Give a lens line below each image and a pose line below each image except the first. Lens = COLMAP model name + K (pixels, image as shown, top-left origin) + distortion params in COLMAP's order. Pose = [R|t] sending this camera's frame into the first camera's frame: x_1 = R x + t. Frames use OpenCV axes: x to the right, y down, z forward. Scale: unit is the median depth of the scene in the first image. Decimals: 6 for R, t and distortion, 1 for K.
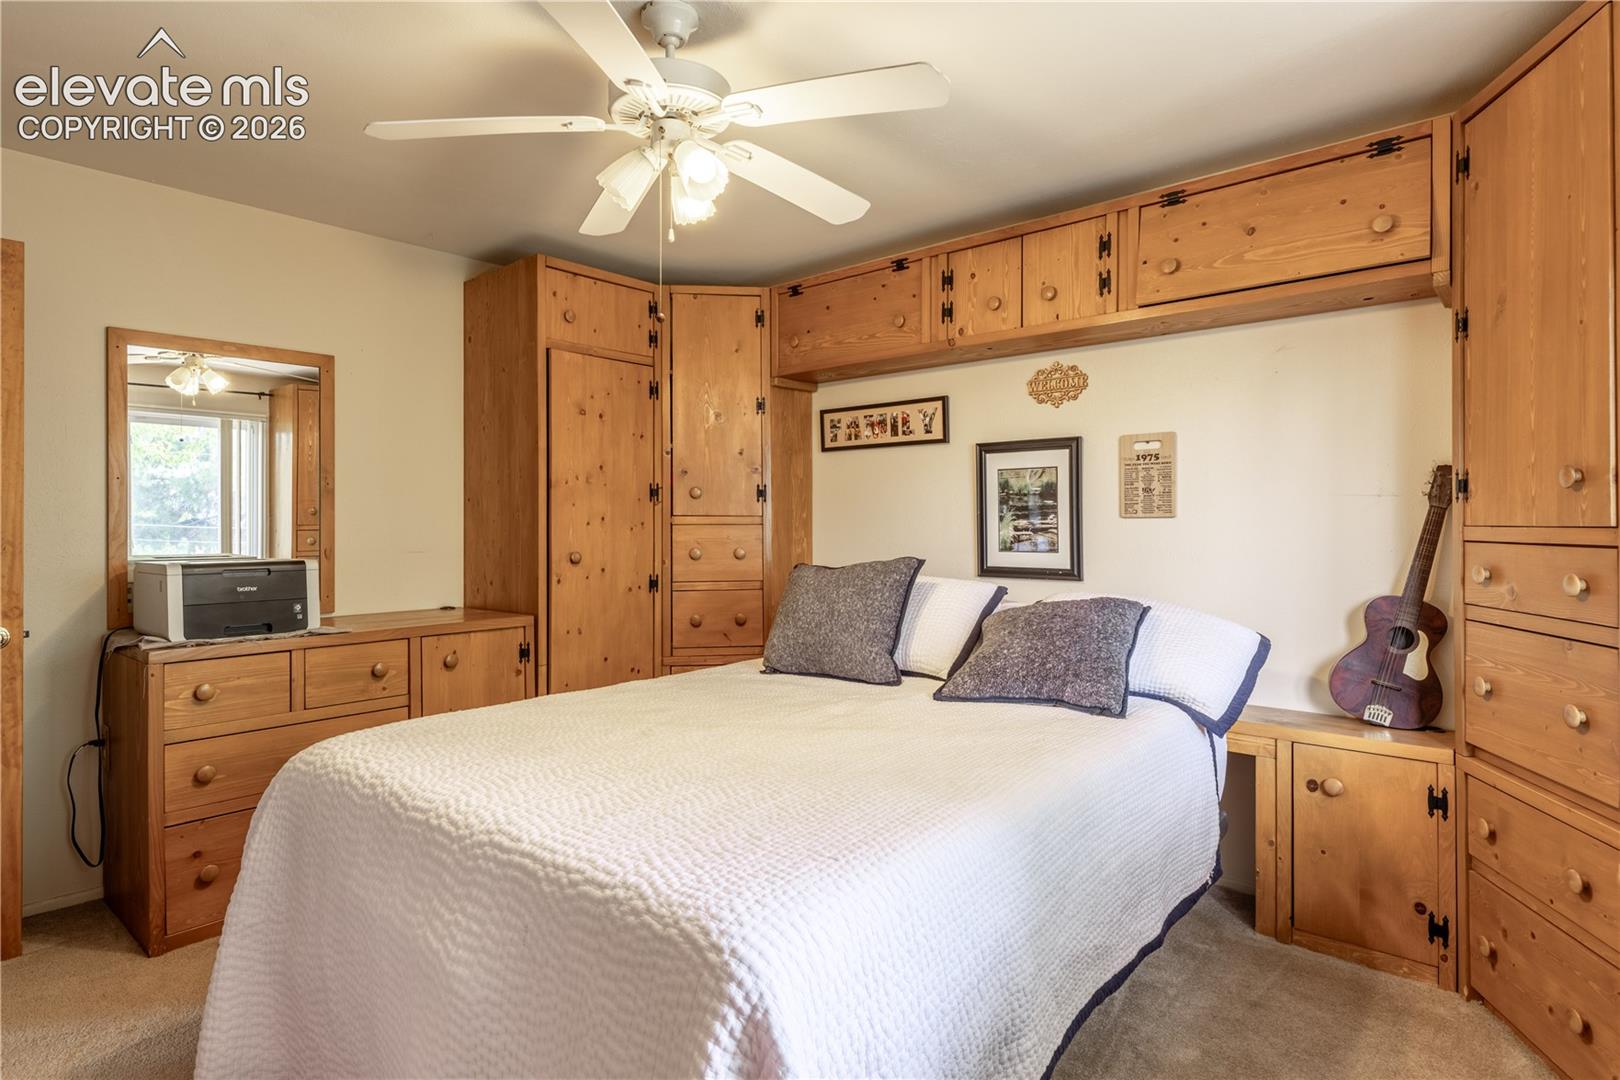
lens RADIAL K [[880.1, 0, 807.2], [0, 880.1, 527.3], [0, 0, 1]] dist [-0.001648, 0.000087]
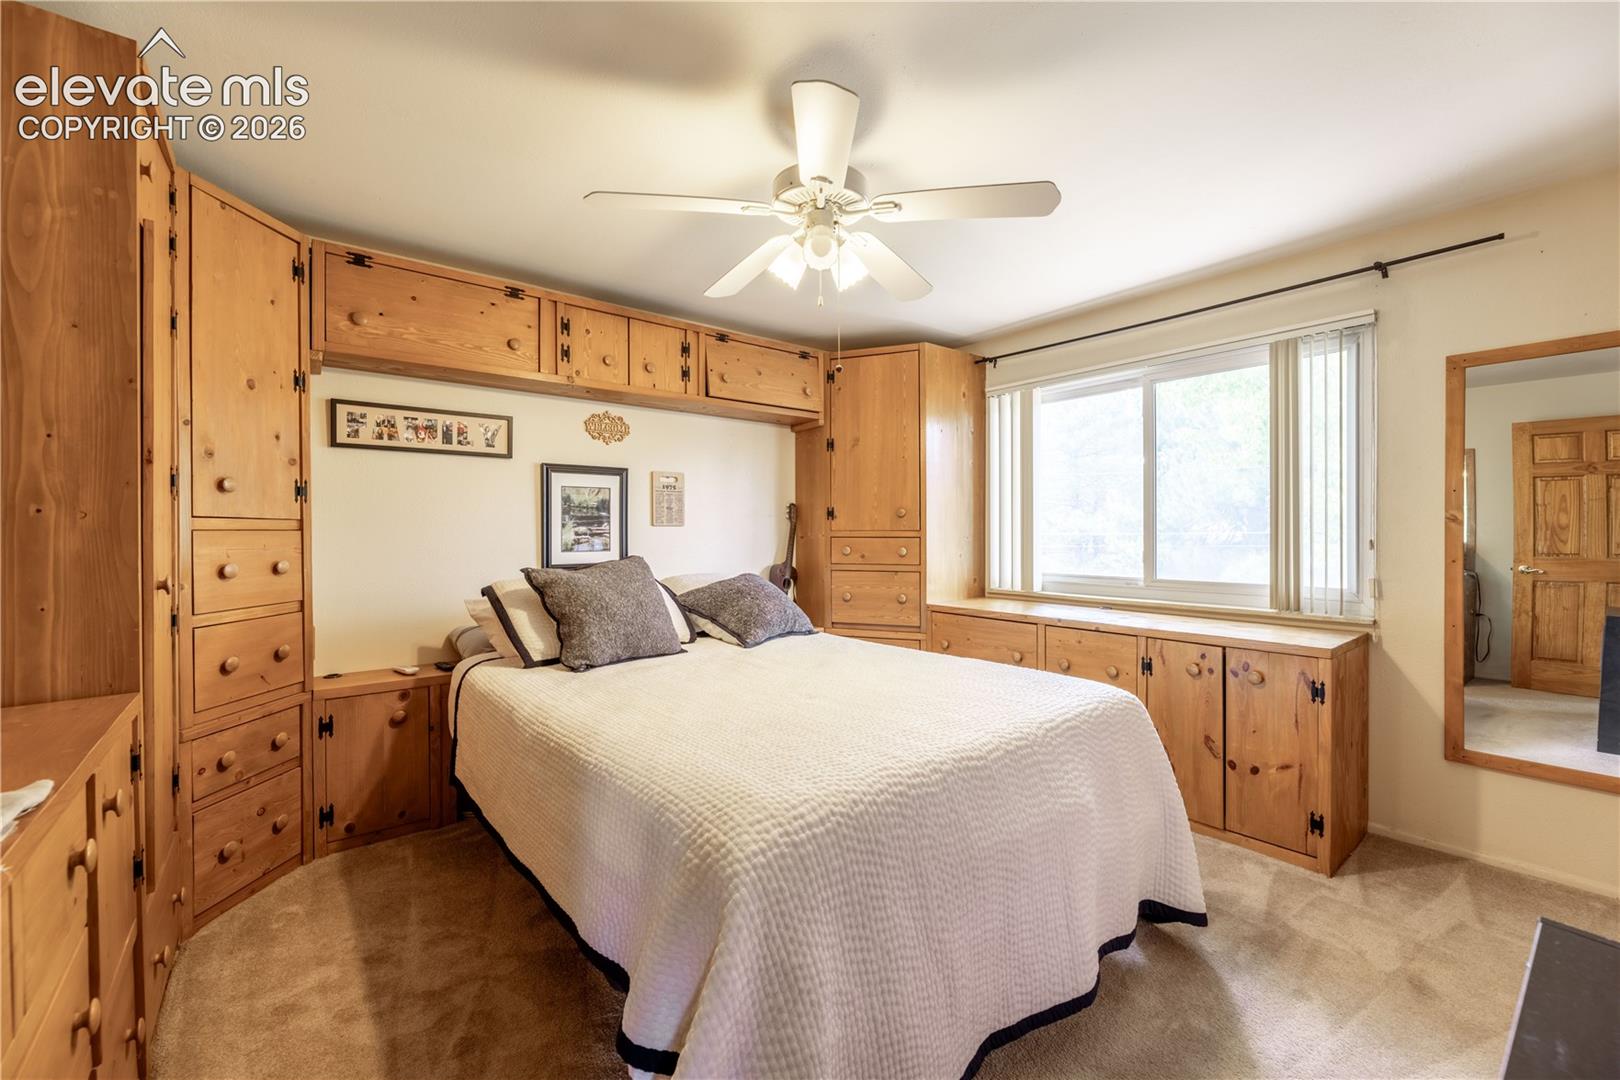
lens RADIAL K [[658.4, 0, 810.0], [0, 658.4, 540.0], [0, 0, 1]] dist [-0.002760, -0.000270]
pose [[0.146243, -0.011487, 0.989182, -0.670547], [0.007167, 0.999919, 0.010552, 0.003171], [-0.989223, 0.005547, 0.146313, 0.532494]]
